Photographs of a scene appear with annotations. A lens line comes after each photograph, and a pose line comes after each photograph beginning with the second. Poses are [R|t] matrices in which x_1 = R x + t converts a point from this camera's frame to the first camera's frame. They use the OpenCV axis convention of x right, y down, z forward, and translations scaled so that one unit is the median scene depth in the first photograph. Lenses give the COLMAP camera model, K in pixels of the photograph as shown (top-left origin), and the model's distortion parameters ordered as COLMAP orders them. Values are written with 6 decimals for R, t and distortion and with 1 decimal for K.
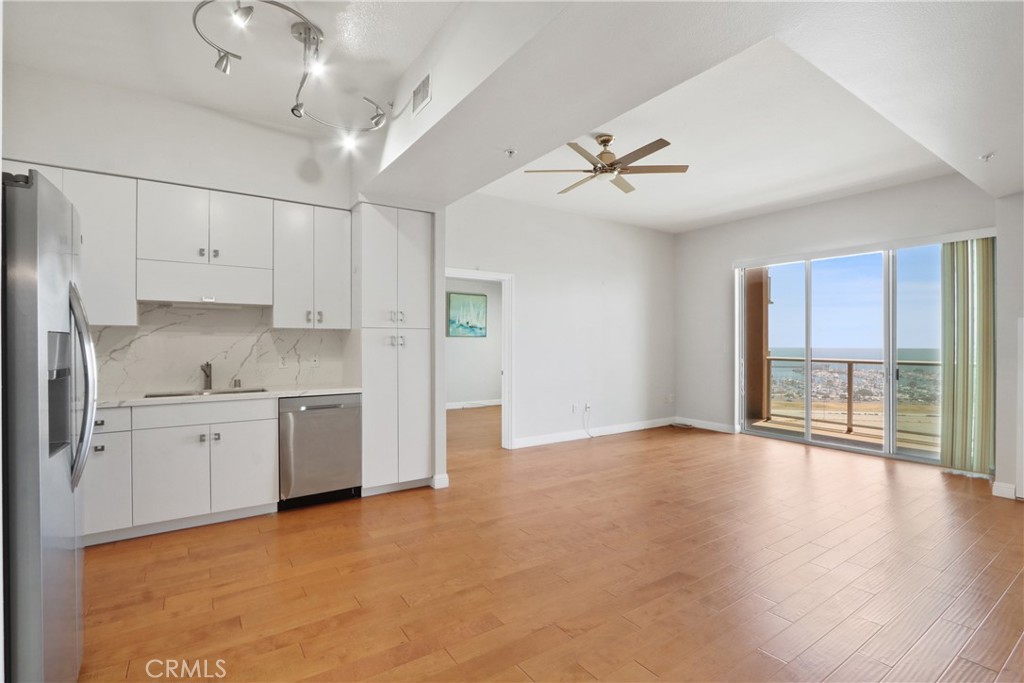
lens RADIAL K [[460.9, 0, 512.0], [0, 460.9, 341.5], [0, 0, 1]] dist [0.000167, -0.000027]
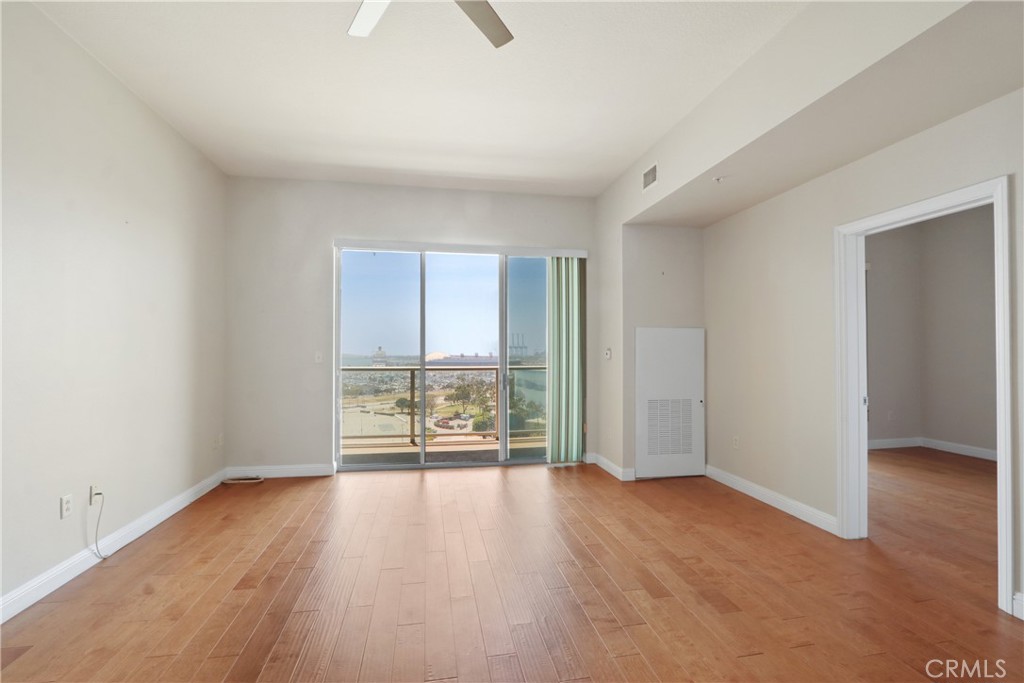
lens RADIAL K [[483.5, 0, 512.0], [0, 483.5, 341.5], [0, 0, 1]] dist [0.000730, -0.000125]
pose [[0.396420, 0.016876, 0.917914, -0.114660], [-0.001972, 0.999844, -0.017531, 0.005536], [-0.918067, 0.005139, 0.396392, 0.494203]]
